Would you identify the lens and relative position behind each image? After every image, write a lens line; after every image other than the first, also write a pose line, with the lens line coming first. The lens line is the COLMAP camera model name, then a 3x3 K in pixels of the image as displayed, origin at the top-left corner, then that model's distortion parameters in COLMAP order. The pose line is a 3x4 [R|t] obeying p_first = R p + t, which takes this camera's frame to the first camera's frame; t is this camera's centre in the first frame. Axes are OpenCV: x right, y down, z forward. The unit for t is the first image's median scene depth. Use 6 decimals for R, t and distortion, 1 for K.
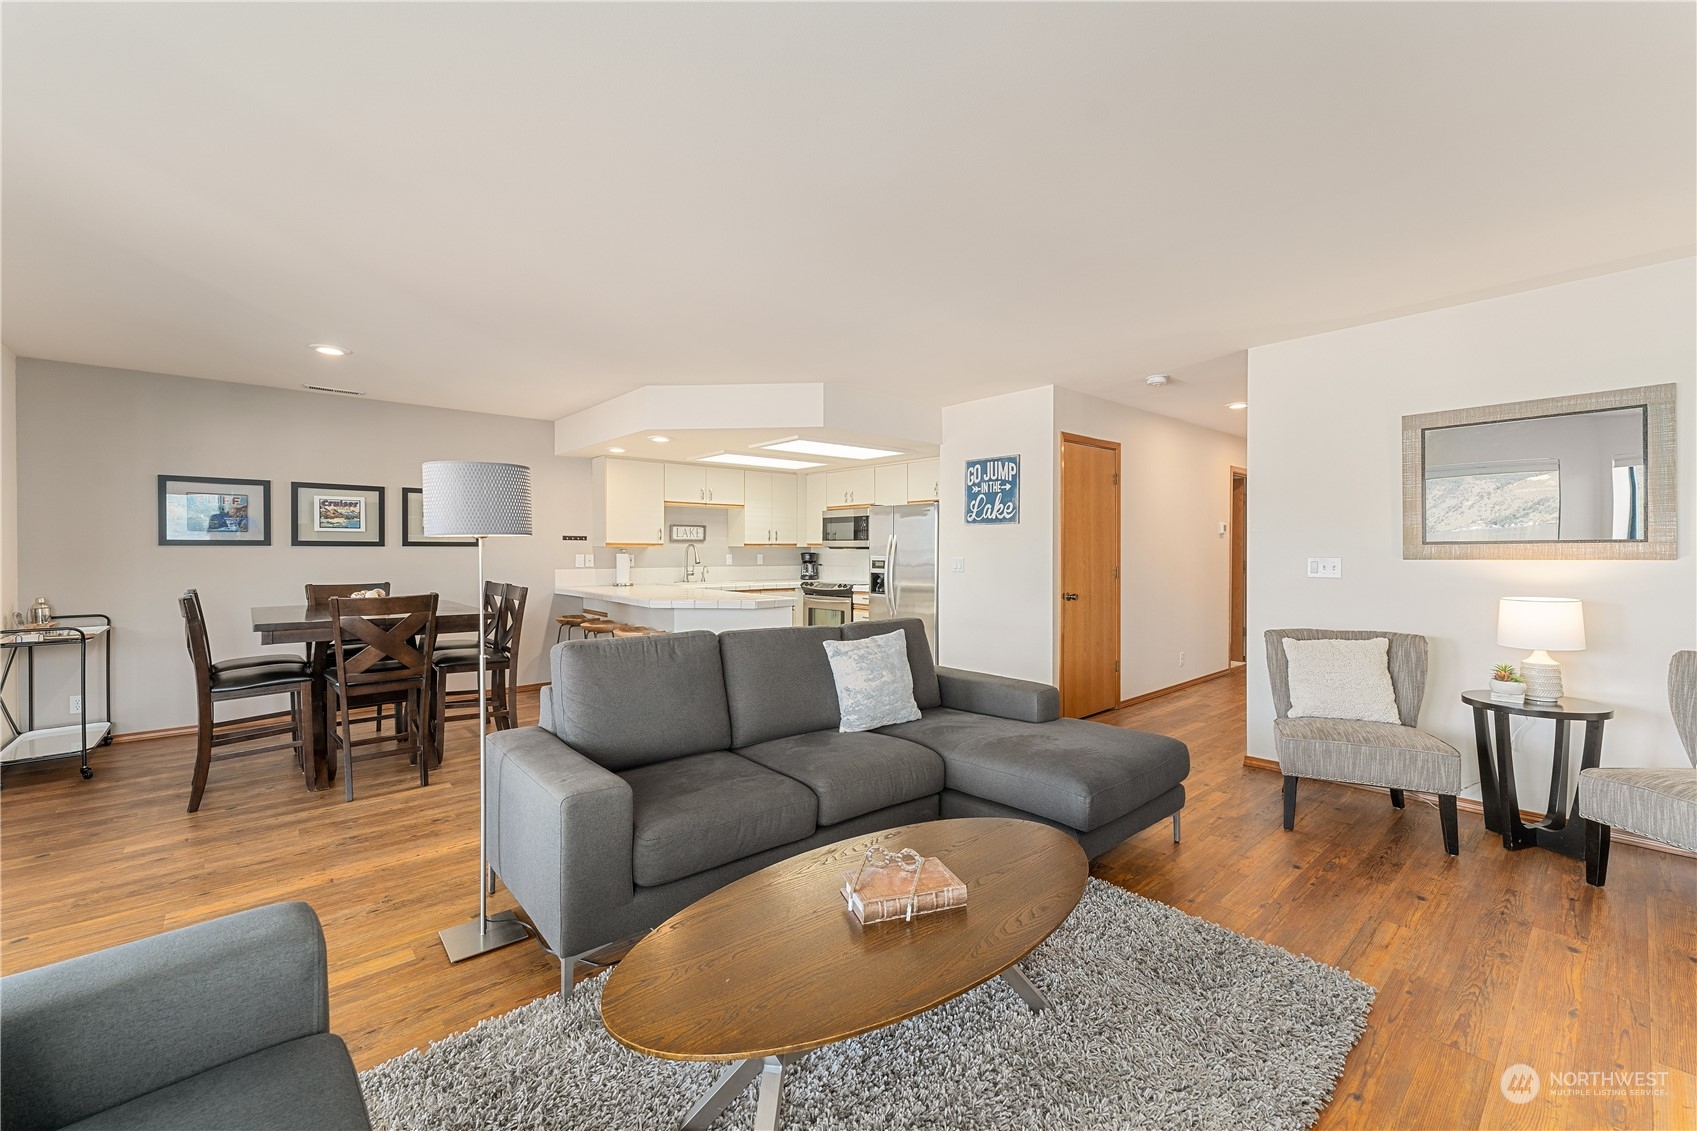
lens RADIAL K [[684.3, 0, 847.7], [0, 684.3, 551.4], [0, 0, 1]] dist [0.005667, 0.000307]
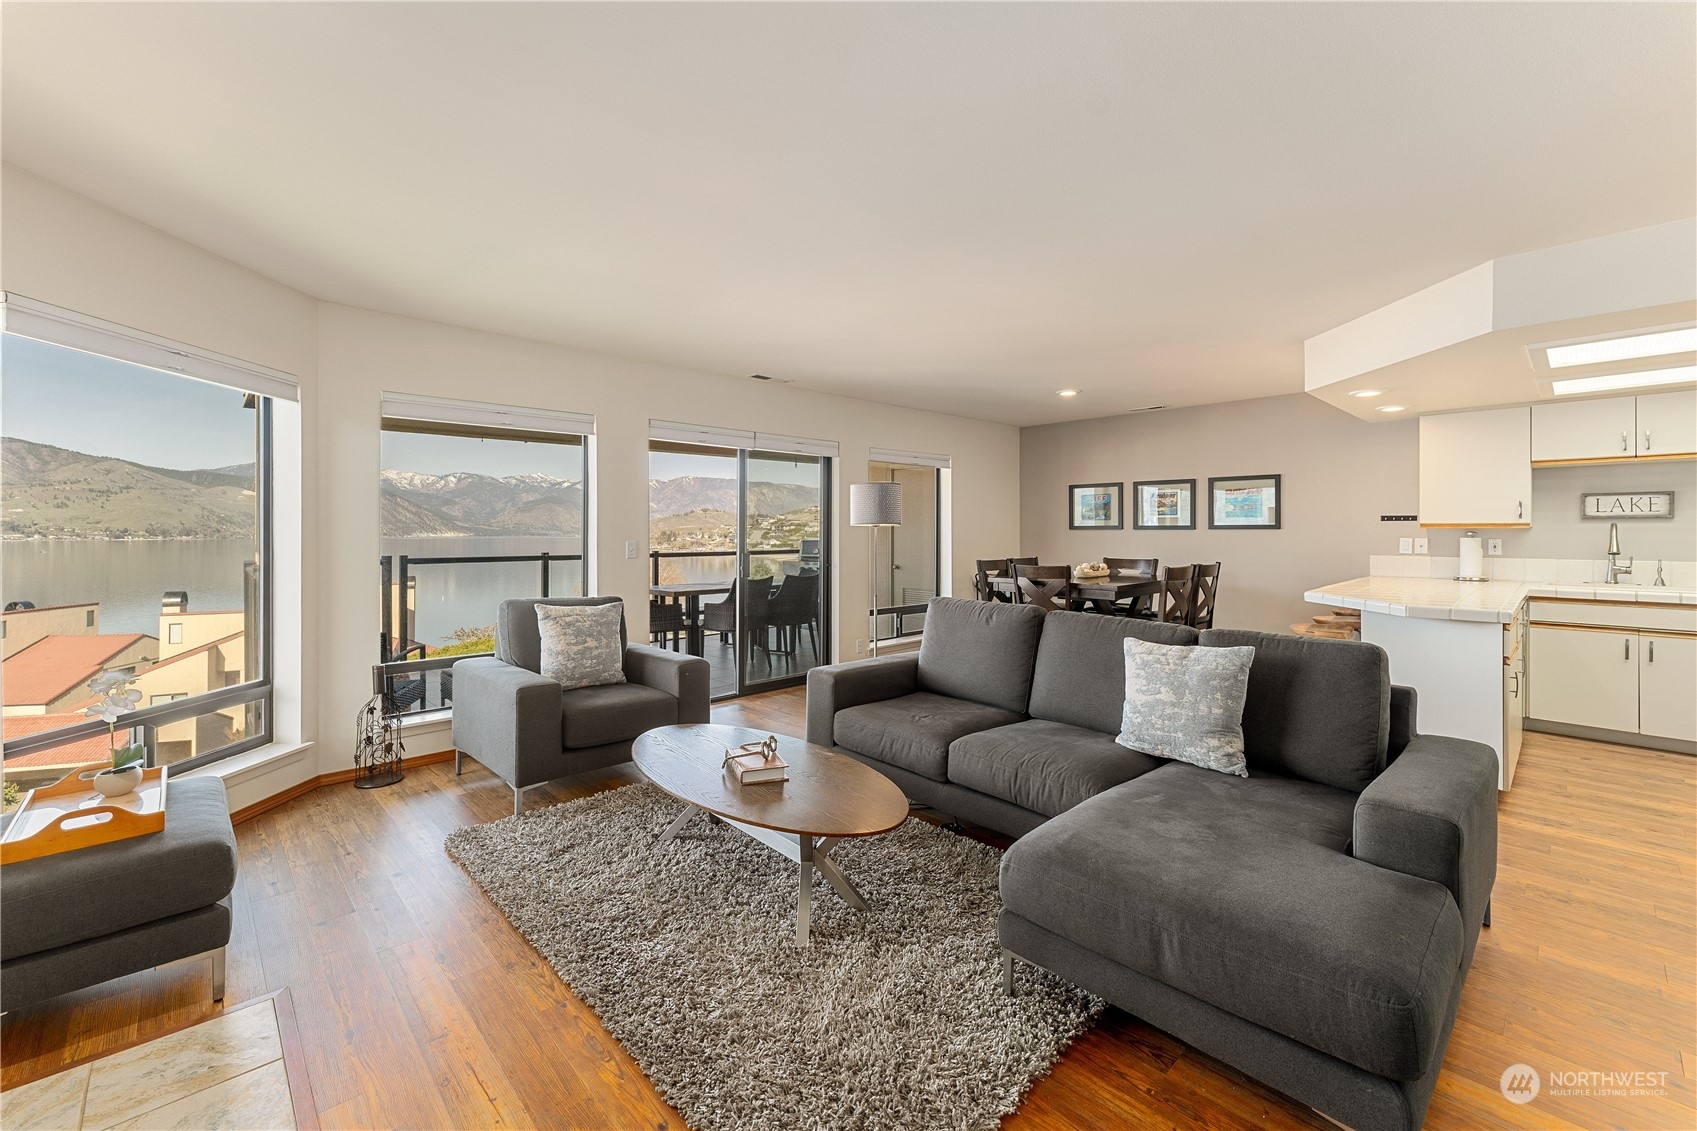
lens RADIAL K [[684.3, 0, 844.0], [0, 684.3, 533.8], [0, 0, 1]] dist [0.005667, 0.000307]
pose [[0.046397, 0.003782, -0.998916, 0.479837], [-0.000943, 0.999993, 0.003742, -0.003527], [0.998923, 0.000768, 0.046400, 0.340324]]
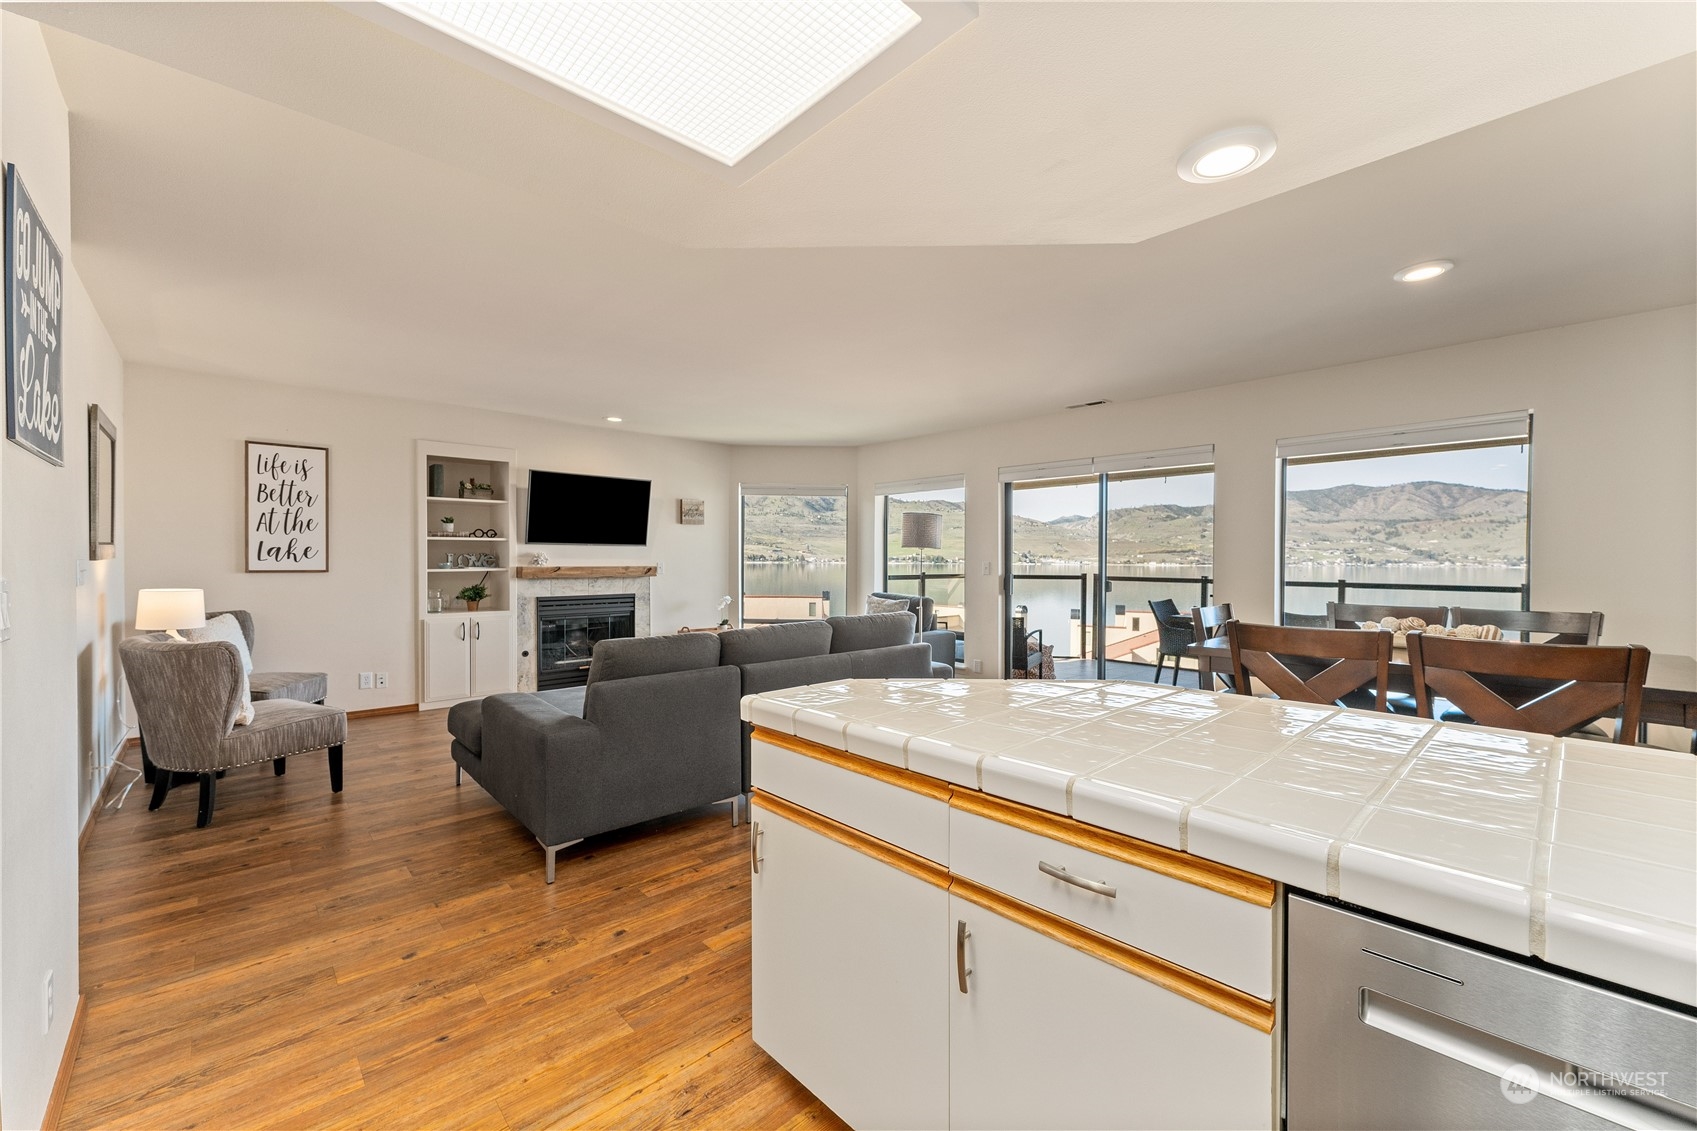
lens RADIAL K [[684.3, 0, 851.7], [0, 684.3, 561.5], [0, 0, 1]] dist [0.005667, 0.000307]
pose [[-0.999164, -0.003480, -0.040745, -0.105912], [-0.003818, 0.999959, 0.008214, 0.000794], [0.040715, 0.008362, -0.999136, 1.234655]]
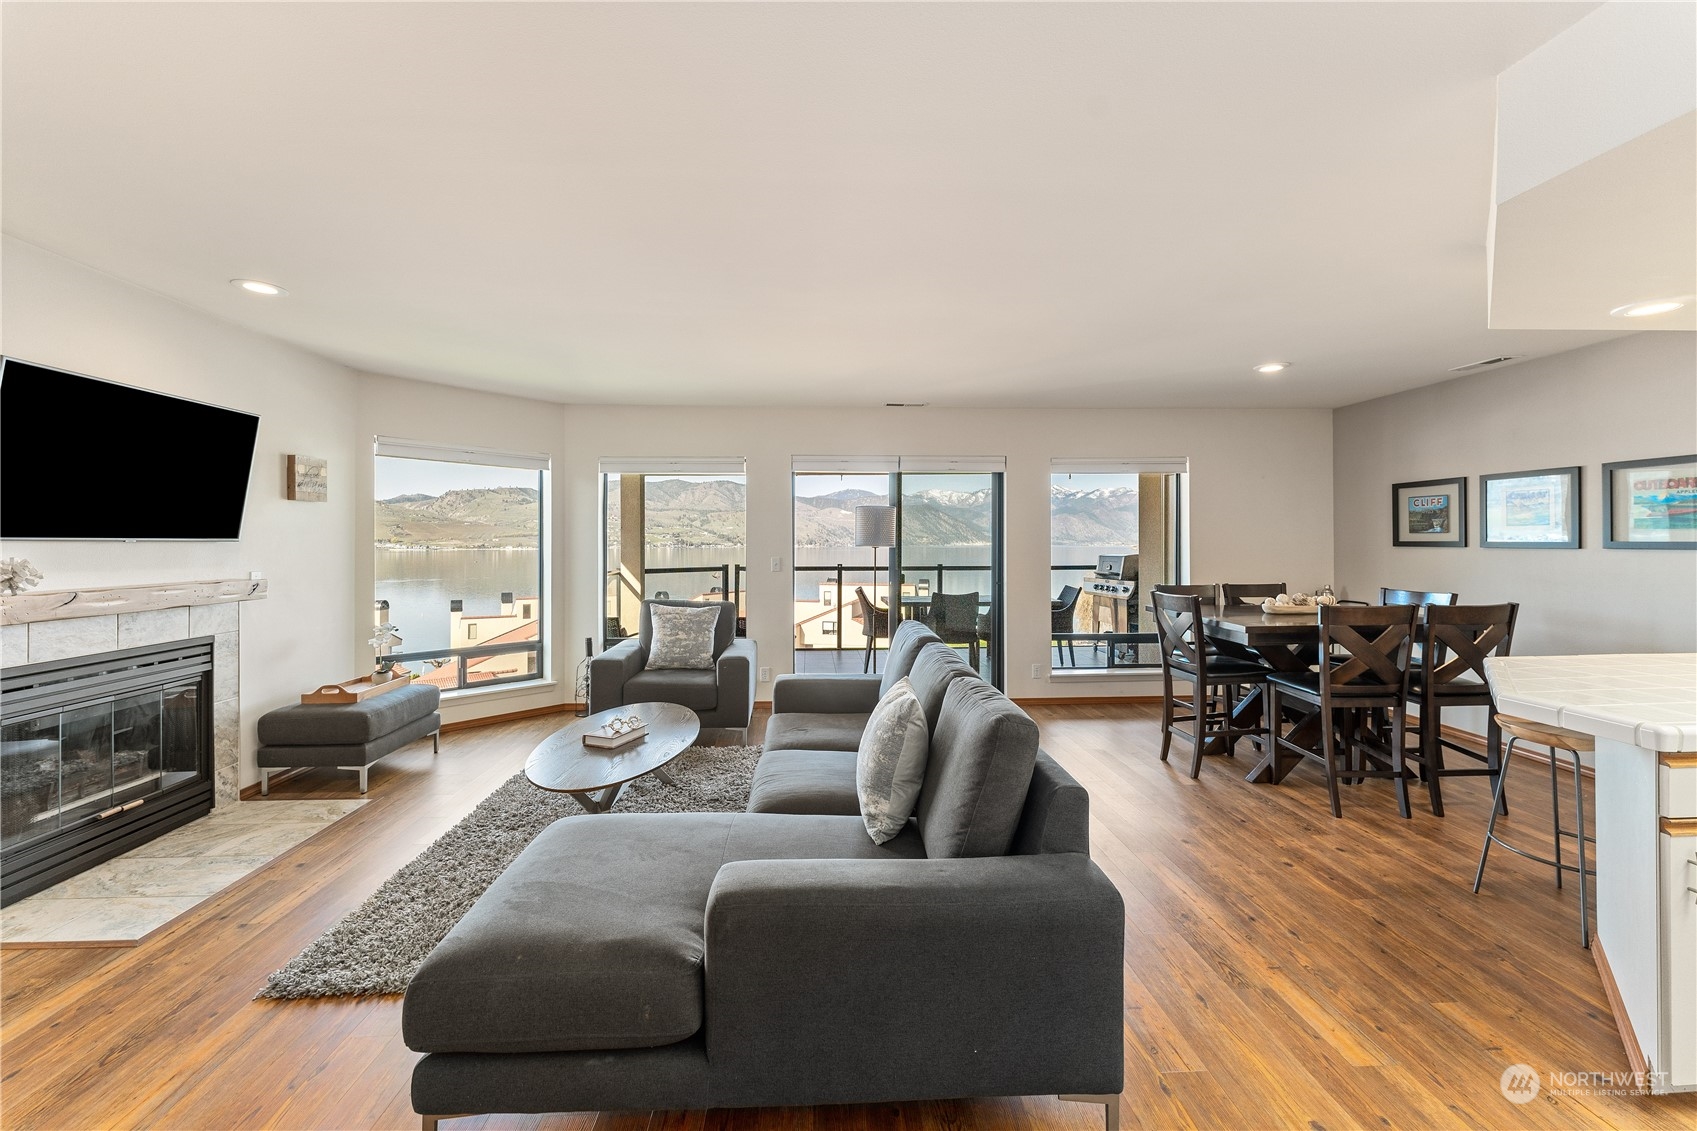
lens RADIAL K [[684.3, 0, 852.6], [0, 684.3, 539.9], [0, 0, 1]] dist [0.005667, 0.000307]
pose [[-0.607003, -0.000809, -0.794699, 0.368274], [0.000298, 0.999999, -0.001246, -0.015795], [0.794700, -0.000993, -0.607002, 0.831981]]
